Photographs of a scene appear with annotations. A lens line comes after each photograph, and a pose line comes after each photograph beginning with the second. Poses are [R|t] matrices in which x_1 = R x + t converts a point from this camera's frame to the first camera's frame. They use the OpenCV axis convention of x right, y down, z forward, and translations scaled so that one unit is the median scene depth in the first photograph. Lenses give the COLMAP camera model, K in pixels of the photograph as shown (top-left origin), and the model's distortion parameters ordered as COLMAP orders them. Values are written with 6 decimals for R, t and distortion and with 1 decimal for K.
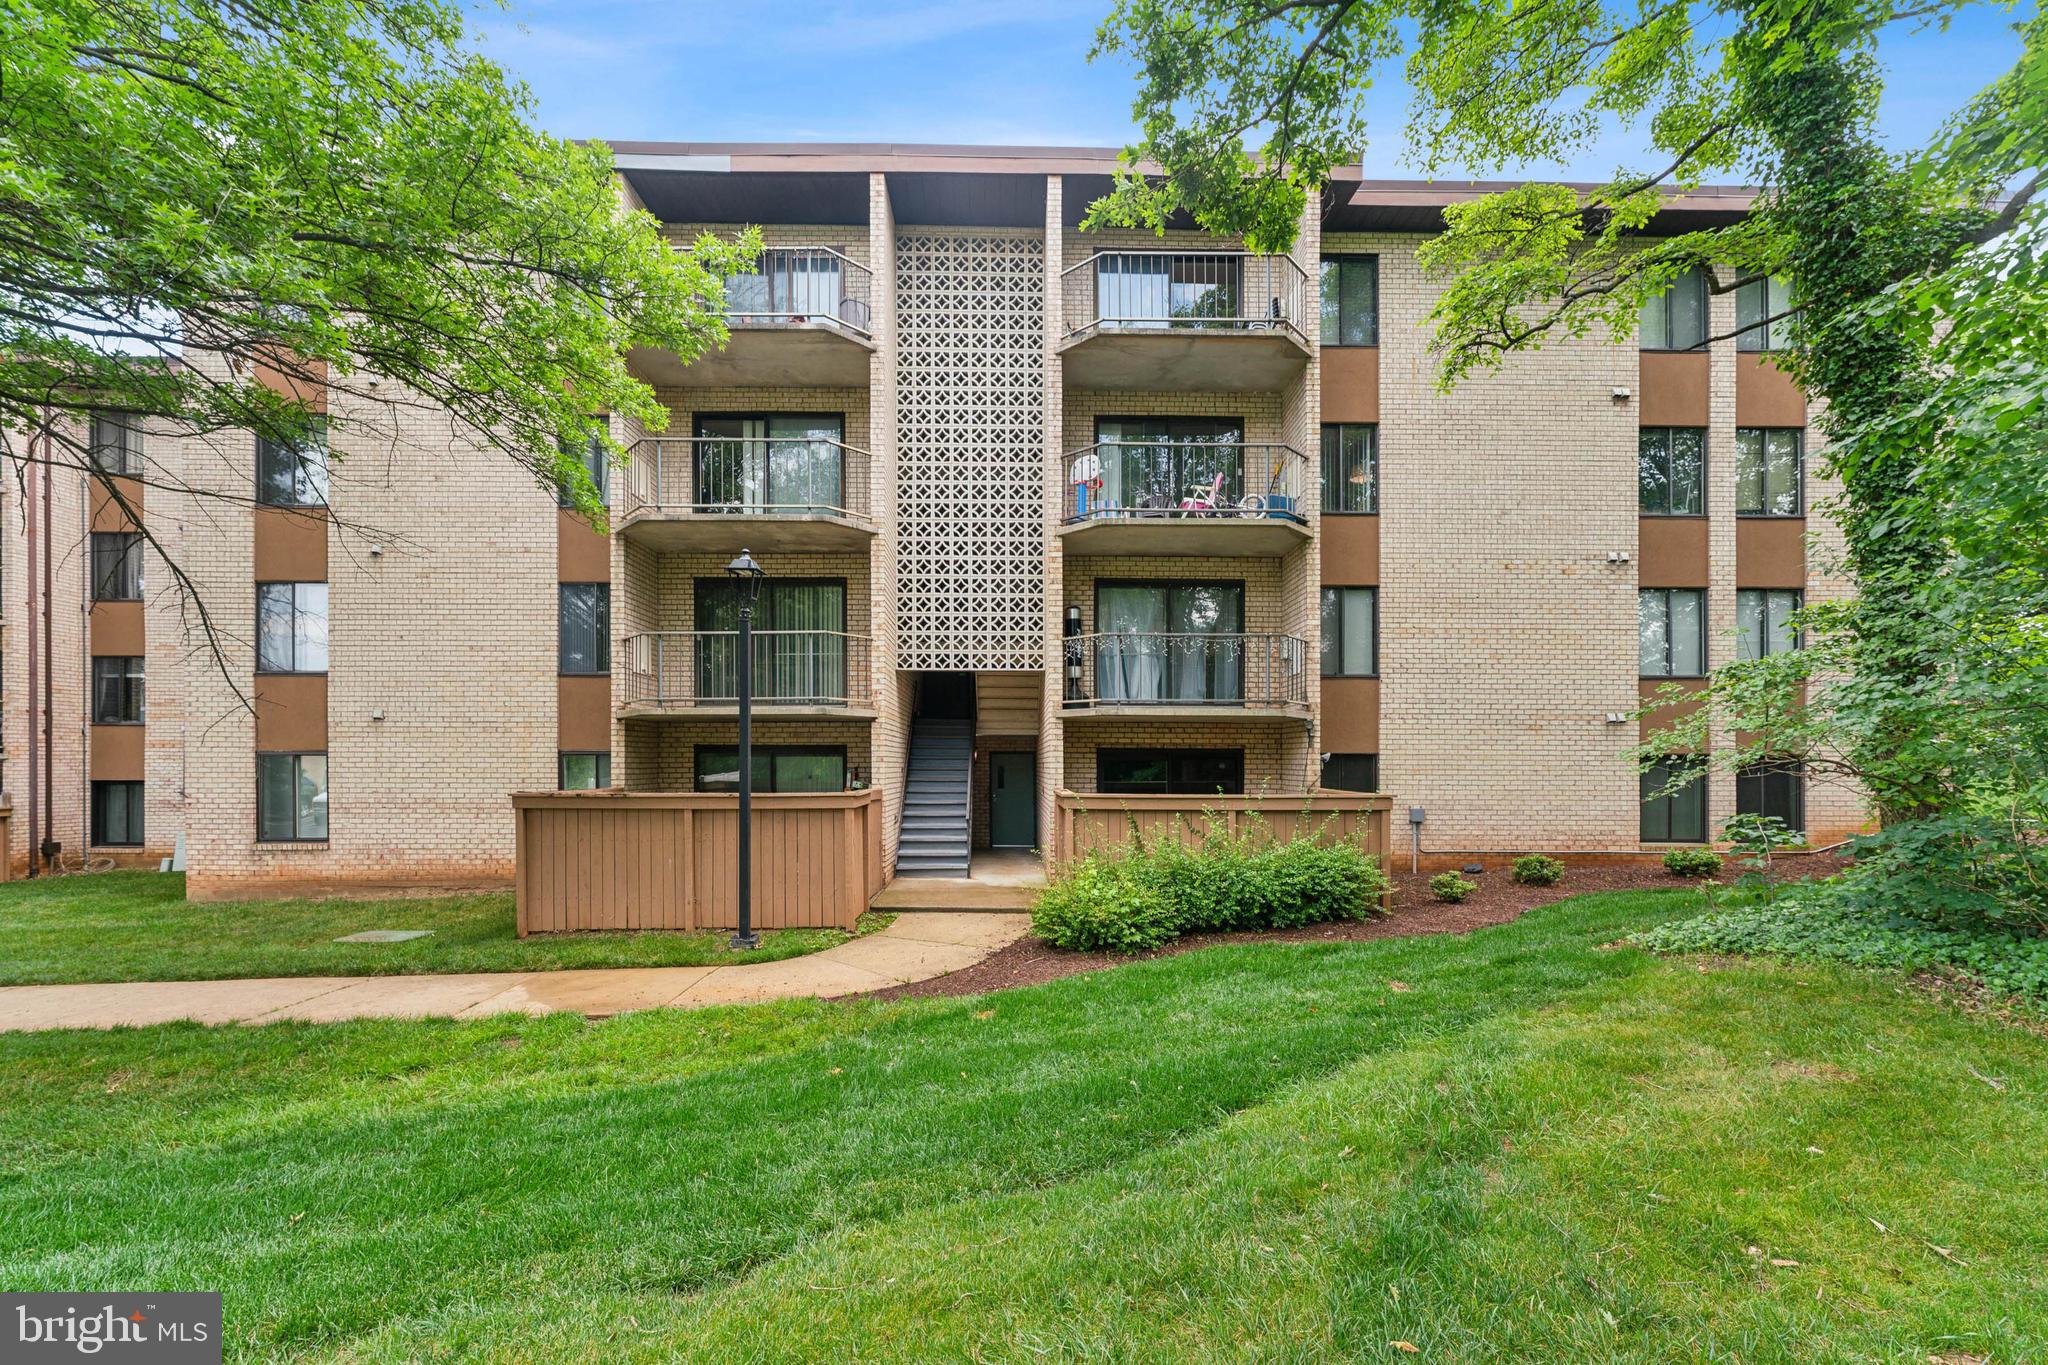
lens RADIAL K [[828.8, 0, 992.7], [0, 828.8, 664.3], [0, 0, 1]] dist [-0.000447, 0.000173]
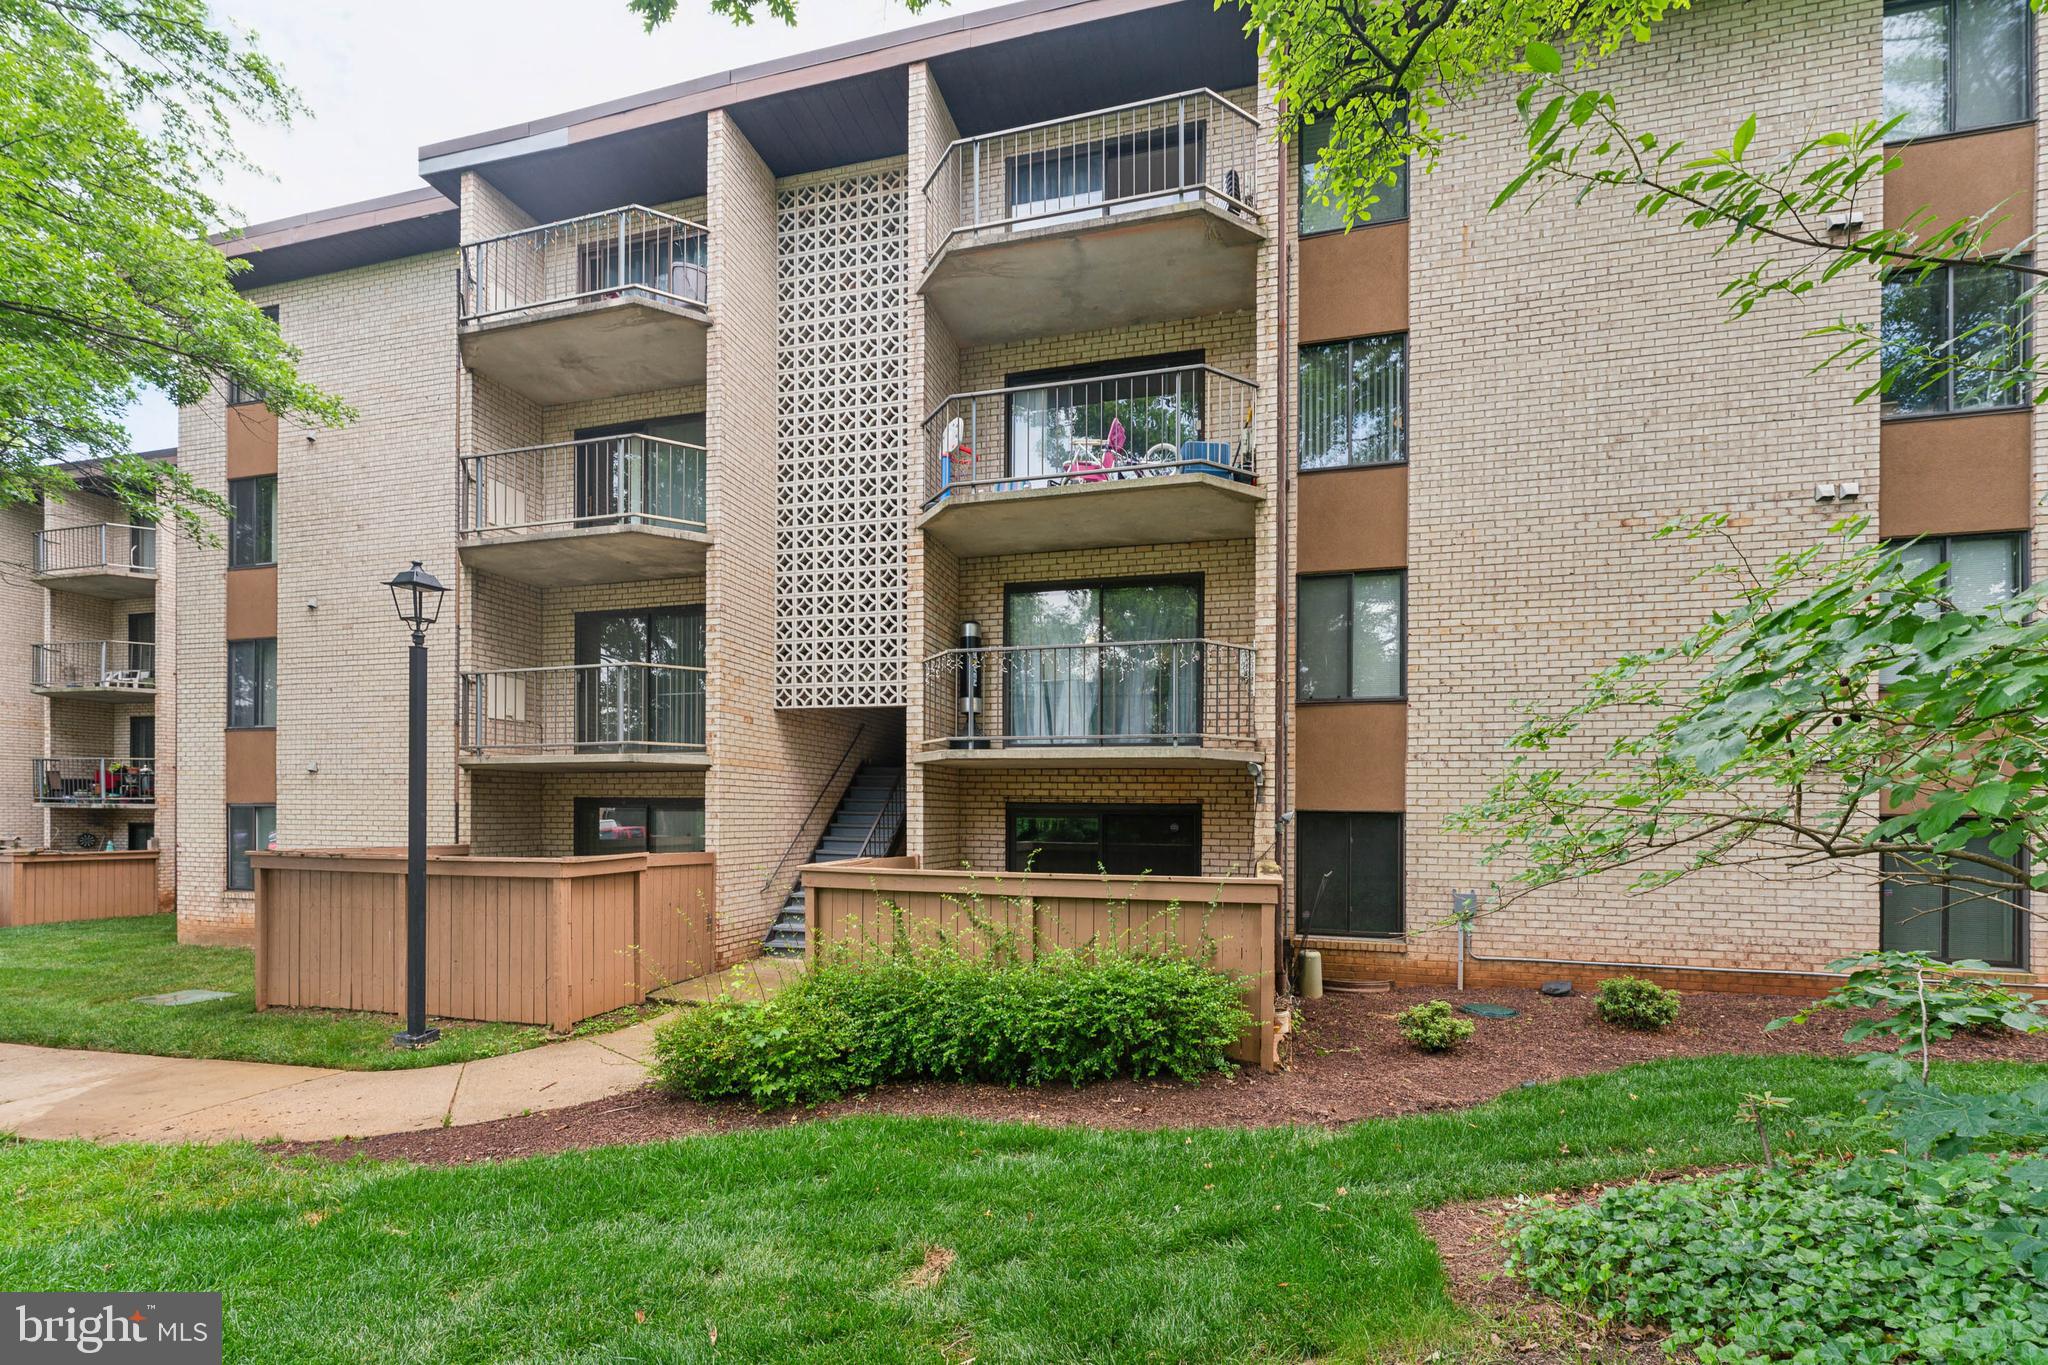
lens RADIAL K [[828.8, 0, 1011.5], [0, 828.8, 727.2], [0, 0, 1]] dist [-0.000447, 0.000173]
pose [[0.963518, -0.021518, -0.266777, 0.347909], [0.025422, 0.999614, 0.011191, 0.022953], [0.266433, -0.017564, 0.963693, 0.262773]]
